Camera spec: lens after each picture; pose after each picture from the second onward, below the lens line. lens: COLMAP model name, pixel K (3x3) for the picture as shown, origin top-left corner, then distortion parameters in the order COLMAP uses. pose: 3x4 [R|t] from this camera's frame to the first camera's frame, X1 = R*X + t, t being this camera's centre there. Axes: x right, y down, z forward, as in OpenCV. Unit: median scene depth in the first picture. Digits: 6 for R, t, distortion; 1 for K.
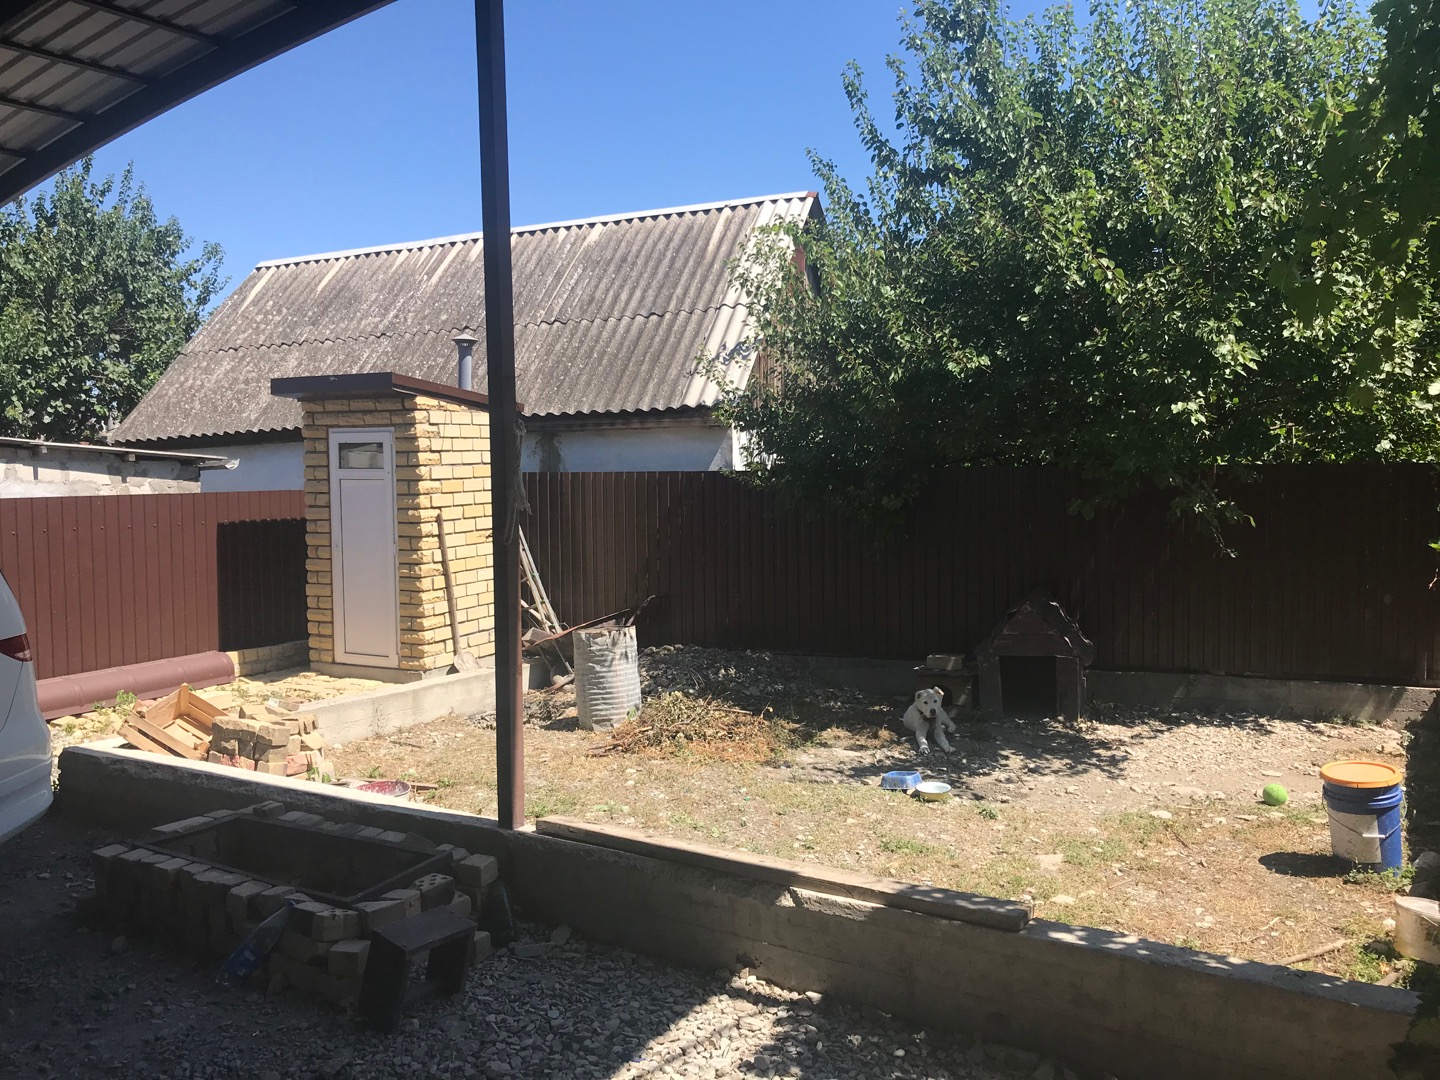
lens RADIAL K [[1172.4, 0, 760.7], [0, 1172.4, 547.3], [0, 0, 1]] dist [0.170017, -0.402452]
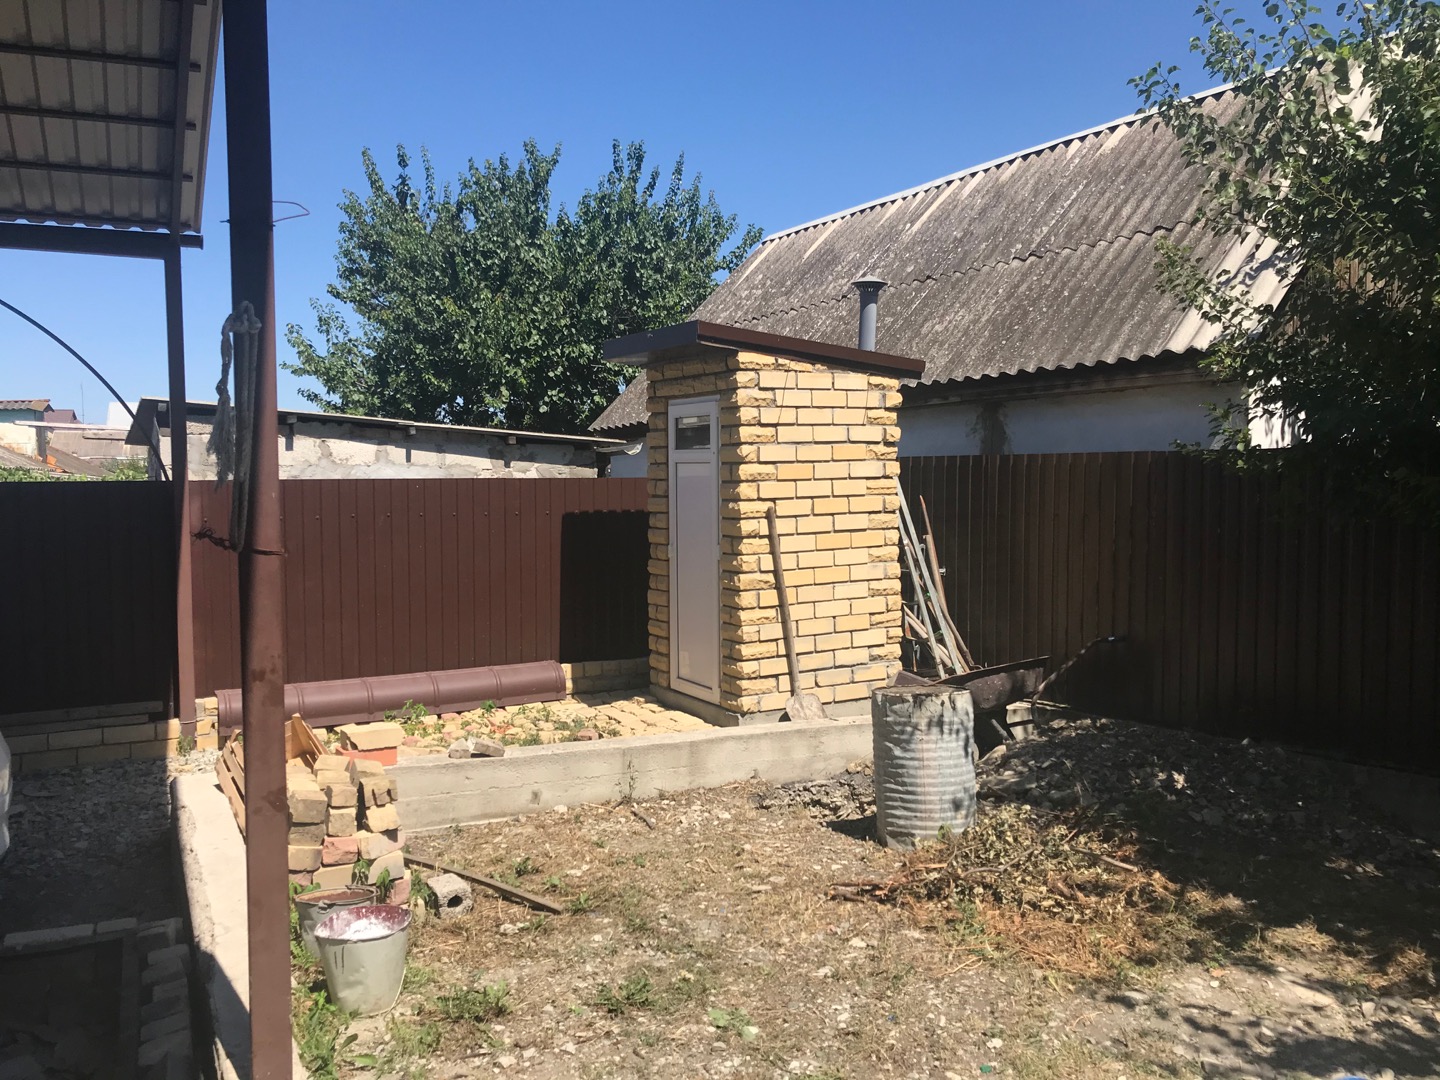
lens RADIAL K [[1176.8, 0, 712.6], [0, 1176.8, 529.2], [0, 0, 1]] dist [0.019827, -0.003756]
pose [[0.814705, 0.031204, -0.579035, 0.130489], [-0.039522, 0.999217, -0.001761, -0.011625], [0.578527, 0.024319, 0.815300, 0.363963]]
